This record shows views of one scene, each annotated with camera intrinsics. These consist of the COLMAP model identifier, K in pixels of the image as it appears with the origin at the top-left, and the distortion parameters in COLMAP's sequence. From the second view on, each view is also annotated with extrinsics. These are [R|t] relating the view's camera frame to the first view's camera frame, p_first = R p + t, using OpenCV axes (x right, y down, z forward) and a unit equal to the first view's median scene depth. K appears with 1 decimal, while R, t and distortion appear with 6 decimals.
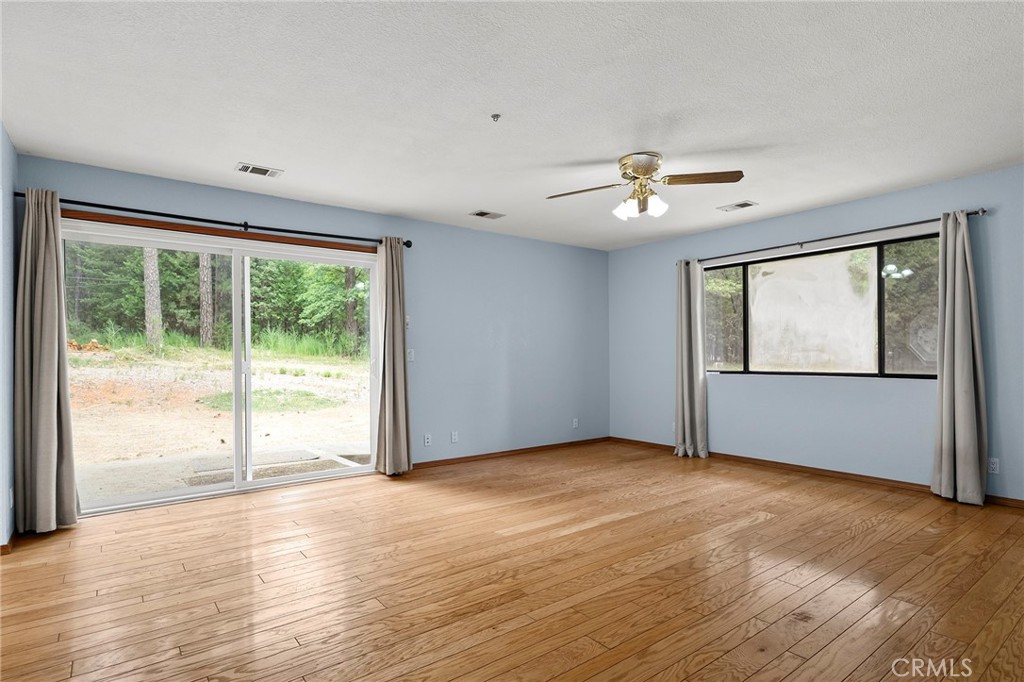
lens RADIAL K [[515.8, 0, 506.1], [0, 515.8, 360.0], [0, 0, 1]] dist [-0.001805, 0.000932]
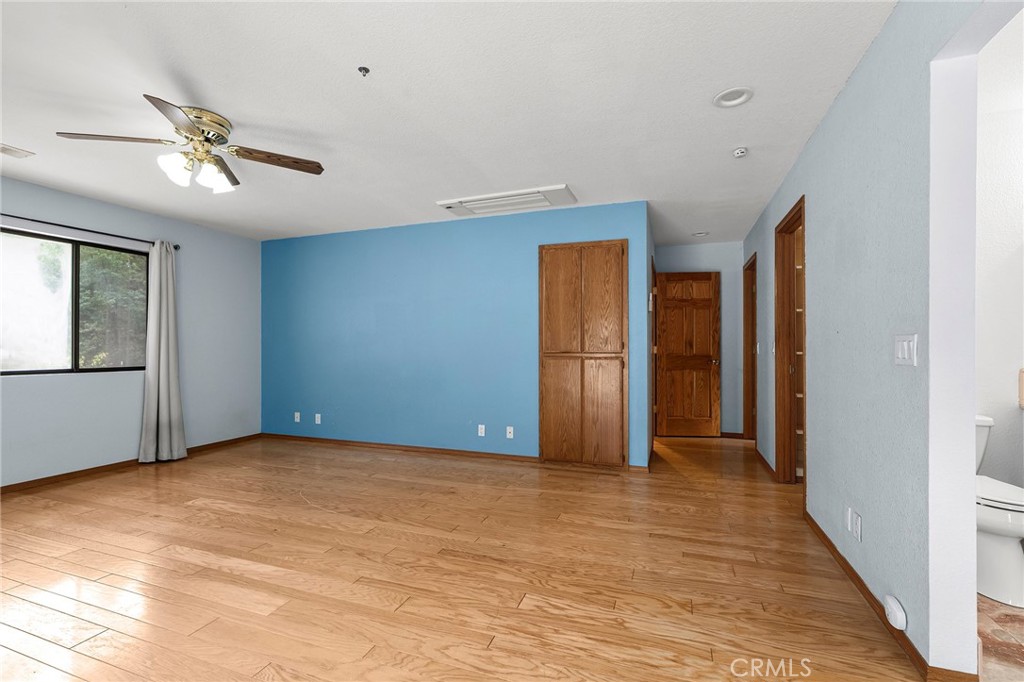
lens RADIAL K [[452.5, 0, 506.3], [0, 452.5, 341.7], [0, 0, 1]] dist [-0.000681, -0.000105]
pose [[-0.527735, 0.018904, 0.849199, -0.651452], [0.012372, 0.999817, -0.014569, -0.005236], [-0.849319, 0.002817, -0.527872, 0.996162]]
